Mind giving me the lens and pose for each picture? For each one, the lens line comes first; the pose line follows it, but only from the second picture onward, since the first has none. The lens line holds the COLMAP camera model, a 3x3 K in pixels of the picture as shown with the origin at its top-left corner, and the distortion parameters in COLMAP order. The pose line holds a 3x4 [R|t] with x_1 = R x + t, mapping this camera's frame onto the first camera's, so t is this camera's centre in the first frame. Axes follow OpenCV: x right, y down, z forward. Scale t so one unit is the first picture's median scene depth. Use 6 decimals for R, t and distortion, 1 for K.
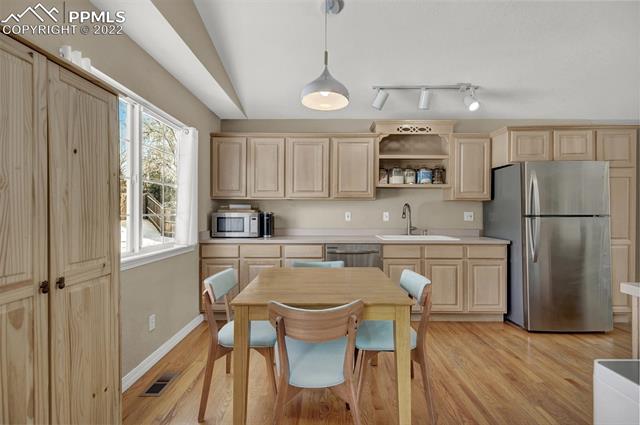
lens RADIAL K [[289.3, 0, 316.3], [0, 289.3, 210.4], [0, 0, 1]] dist [0.007904, -0.002278]
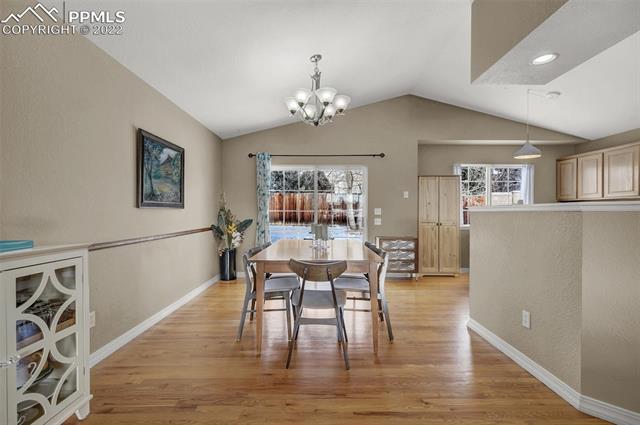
lens RADIAL K [[289.3, 0, 318.0], [0, 289.3, 215.5], [0, 0, 1]] dist [0.007904, -0.002278]
pose [[0.010071, 0.010003, -0.999899, 1.218587], [0.001804, 0.999948, 0.010022, 0.021931], [0.999948, -0.001905, 0.010053, -0.324538]]
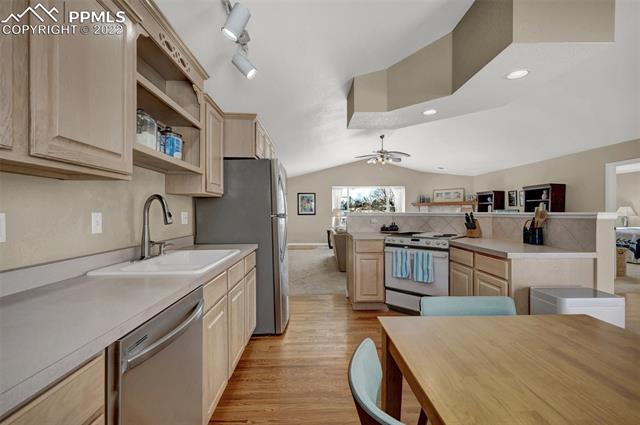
lens RADIAL K [[289.3, 0, 323.9], [0, 289.3, 212.4], [0, 0, 1]] dist [0.007904, -0.002278]
pose [[-0.043005, -0.003461, 0.999069, -0.204784], [-0.003111, 0.999990, 0.003330, 0.003706], [-0.999070, -0.002965, -0.043016, 0.763128]]
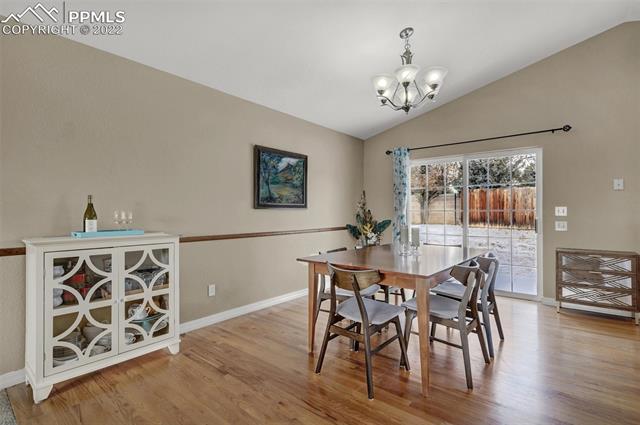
lens RADIAL K [[304.6, 0, 320.2], [0, 304.6, 214.7], [0, 0, 1]] dist [-0.005355, -0.000085]
pose [[-0.628985, 0.005067, -0.777401, 1.085842], [0.000309, 0.999980, 0.006267, 0.021373], [0.777418, 0.003701, -0.628974, 0.019691]]
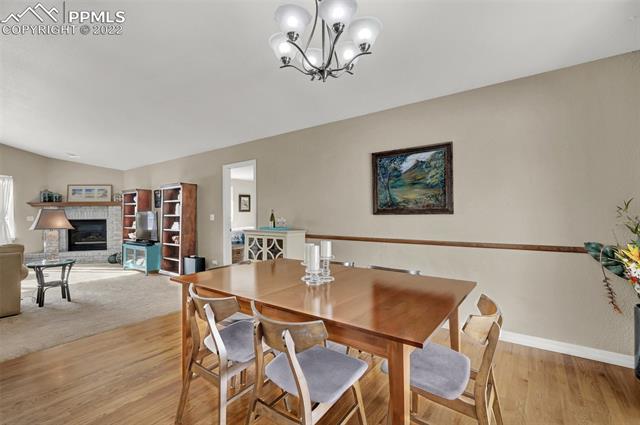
lens RADIAL K [[289.3, 0, 319.2], [0, 289.3, 211.5], [0, 0, 1]] dist [0.007904, -0.002278]
pose [[-0.811922, 0.008366, 0.583705, -0.029189], [0.004262, 0.999956, -0.008404, 0.004412], [-0.583750, -0.004336, -0.811922, 0.136613]]
